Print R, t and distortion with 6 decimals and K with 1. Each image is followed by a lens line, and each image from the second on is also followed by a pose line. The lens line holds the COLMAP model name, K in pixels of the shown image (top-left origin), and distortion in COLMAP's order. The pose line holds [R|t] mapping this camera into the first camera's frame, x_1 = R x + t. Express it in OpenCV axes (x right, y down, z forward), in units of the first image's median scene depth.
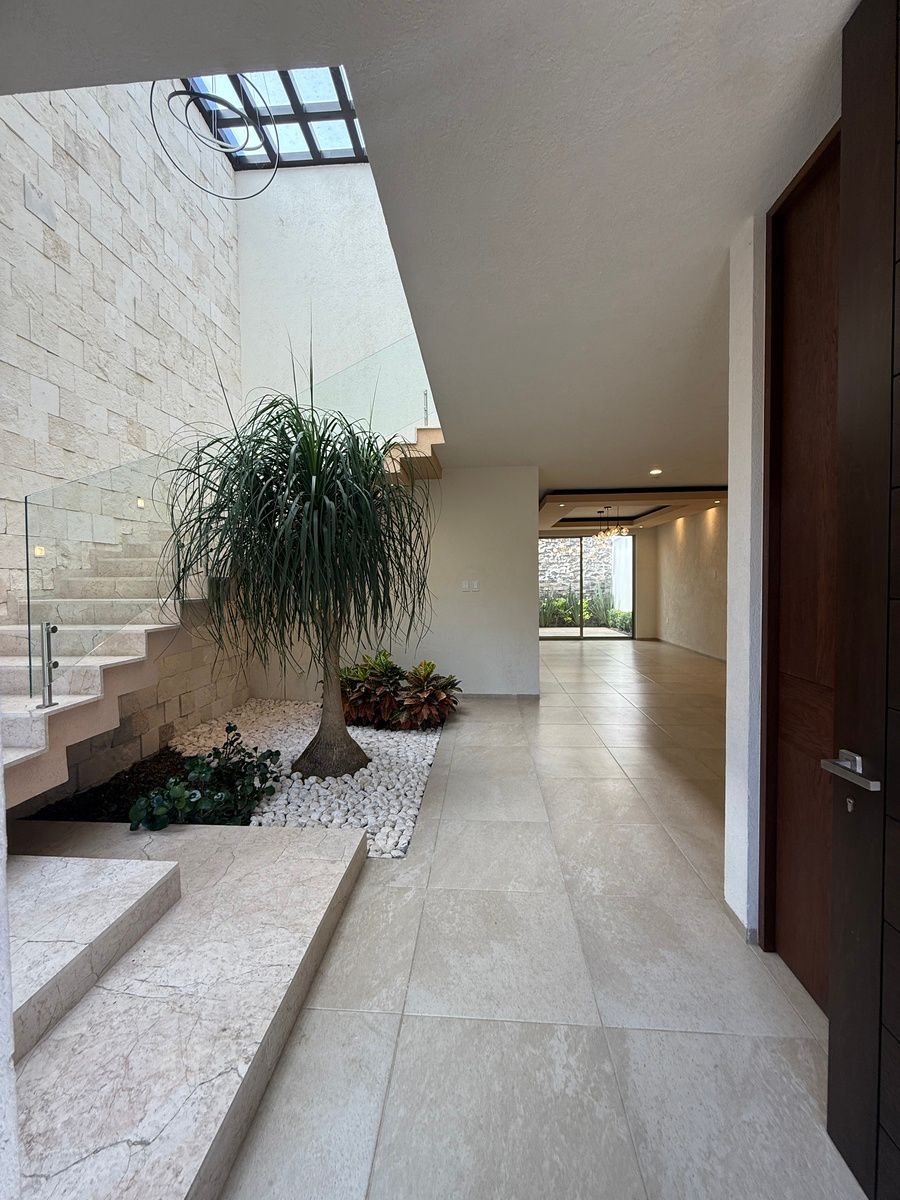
lens RADIAL K [[477.7, 0, 450.3], [0, 477.7, 597.6], [0, 0, 1]] dist [0.000247, -0.000007]
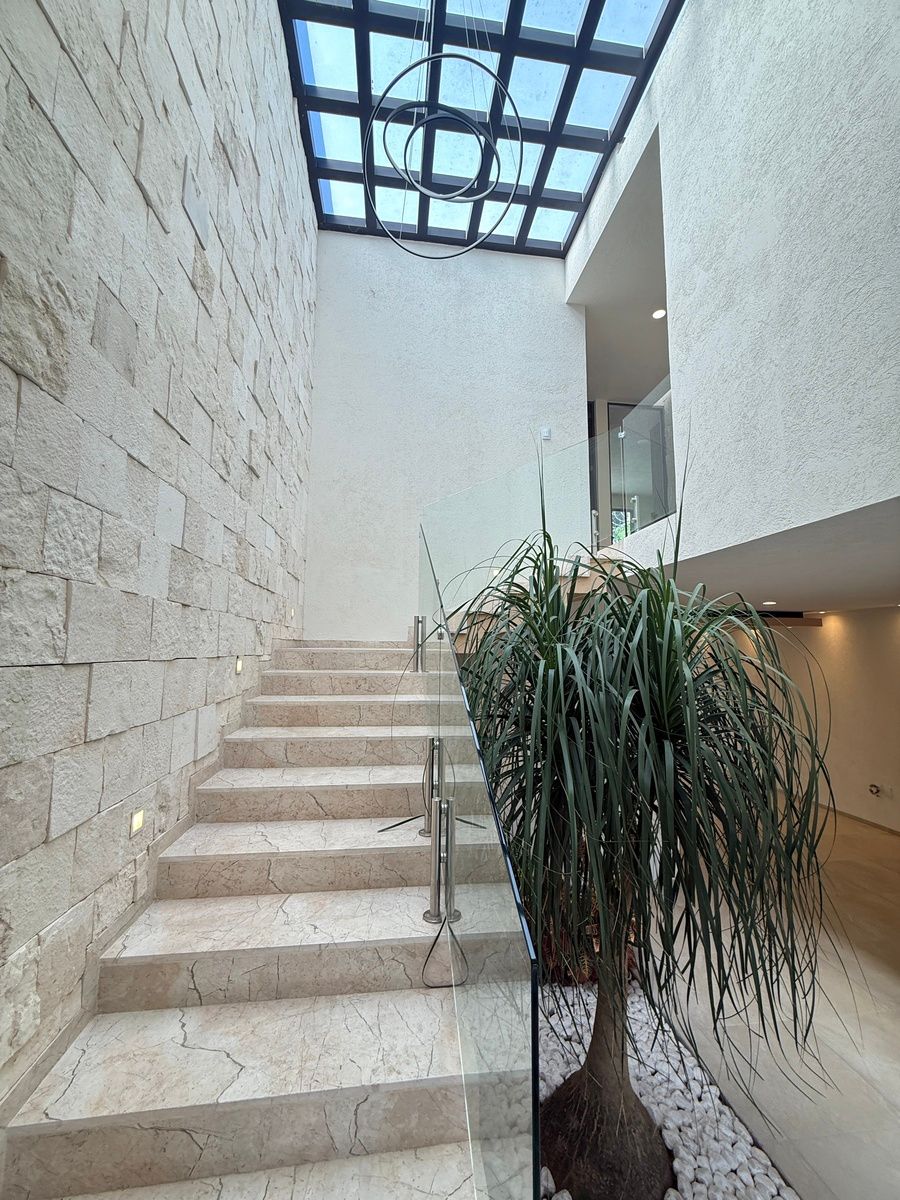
lens RADIAL K [[477.7, 0, 448.6], [0, 477.7, 597.5], [0, 0, 1]] dist [0.000247, -0.000007]
pose [[0.981186, 0.040082, 0.188859, -0.453434], [-0.013173, 0.989831, -0.141635, -0.181984], [-0.192616, 0.136482, 0.971736, 0.300340]]
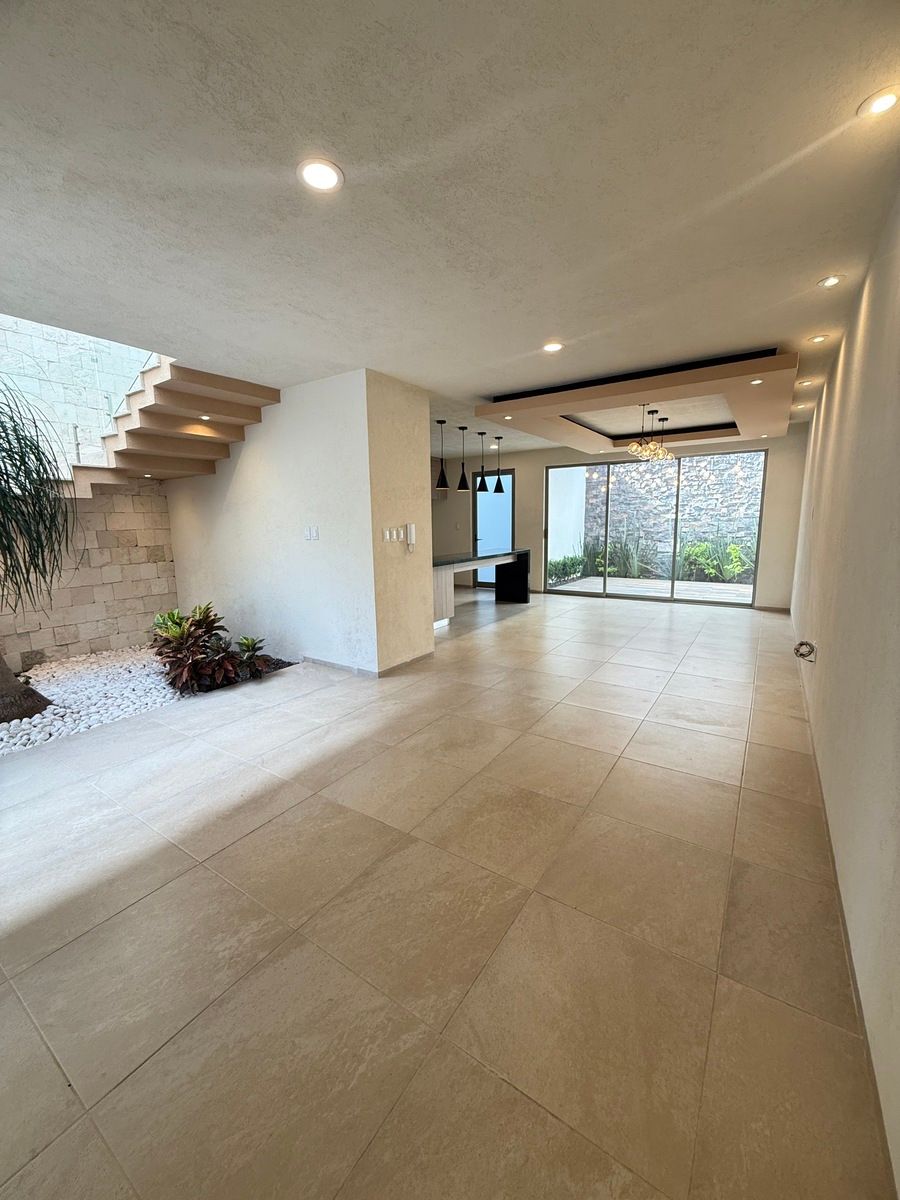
lens RADIAL K [[477.7, 0, 451.9], [0, 477.7, 597.1], [0, 0, 1]] dist [0.000247, -0.000007]
pose [[0.870063, 0.076697, -0.486938, 0.849555], [-0.011176, 0.990637, 0.136065, -0.038355], [0.492815, -0.112943, 0.862773, 0.495575]]
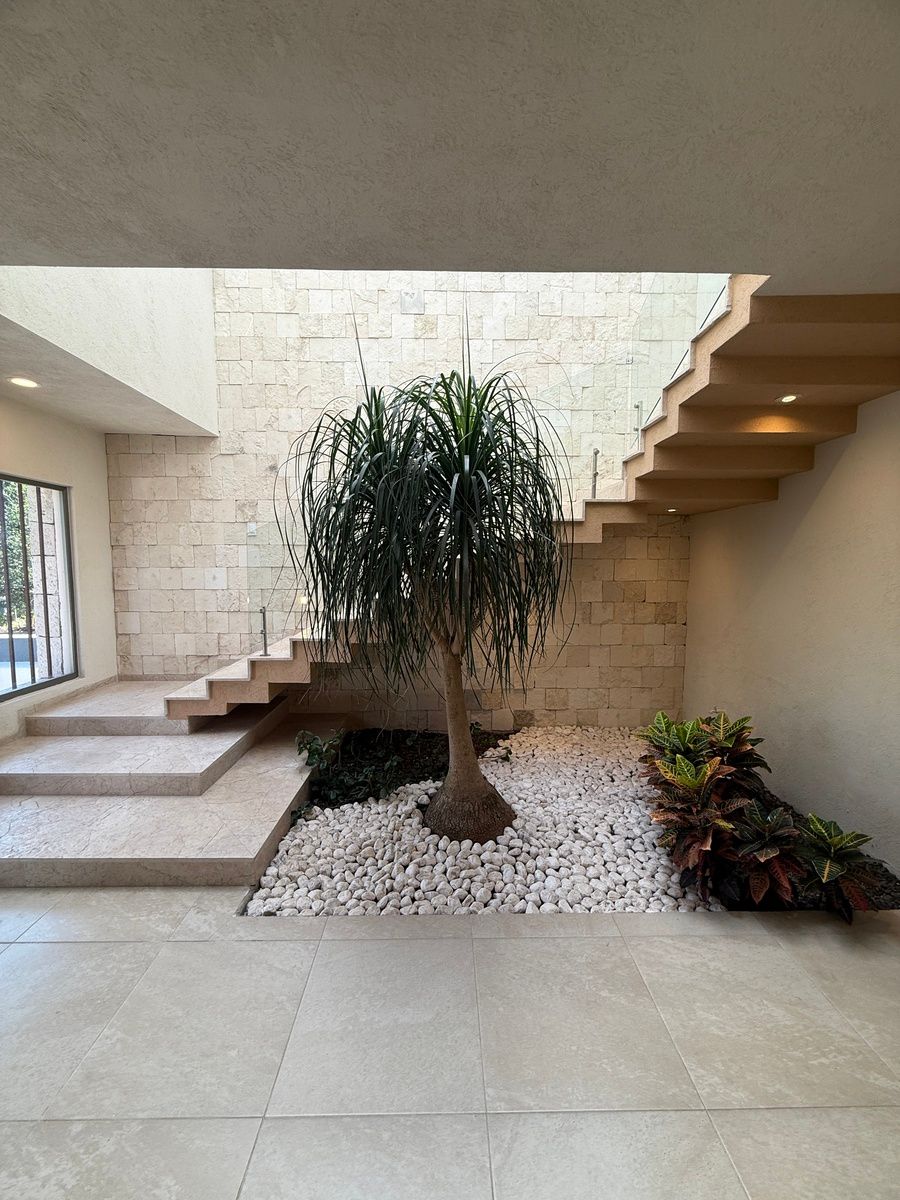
lens RADIAL K [[477.7, 0, 447.1], [0, 477.7, 595.5], [0, 0, 1]] dist [0.000247, -0.000007]
pose [[0.087784, 0.085190, -0.992490, 0.417088], [-0.037140, 0.995924, 0.082200, -0.069808], [0.995447, 0.029646, 0.090590, 0.706904]]
